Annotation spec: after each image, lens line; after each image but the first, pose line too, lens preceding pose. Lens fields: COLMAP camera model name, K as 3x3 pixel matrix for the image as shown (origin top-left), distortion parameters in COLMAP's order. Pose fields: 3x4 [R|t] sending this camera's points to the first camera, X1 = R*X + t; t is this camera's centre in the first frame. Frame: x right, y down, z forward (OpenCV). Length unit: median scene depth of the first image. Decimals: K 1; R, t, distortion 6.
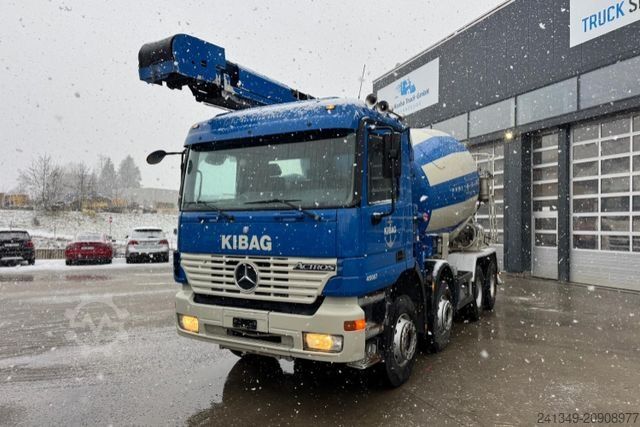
lens RADIAL K [[444.7, 0, 325.9], [0, 444.7, 217.3], [0, 0, 1]] dist [0.039381, -0.034915]
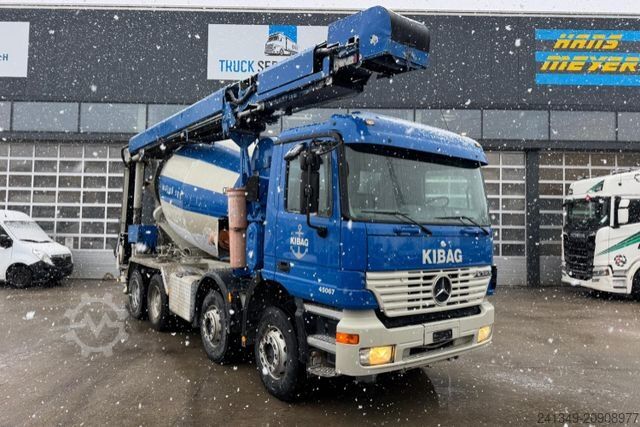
lens RADIAL K [[444.7, 0, 325.4], [0, 444.7, 210.5], [0, 0, 1]] dist [0.039381, -0.034915]
pose [[0.402694, 0.052889, 0.913805, -1.229537], [-0.034299, 0.998500, -0.042677, 0.004037], [-0.914692, -0.014157, 0.403904, 0.823697]]
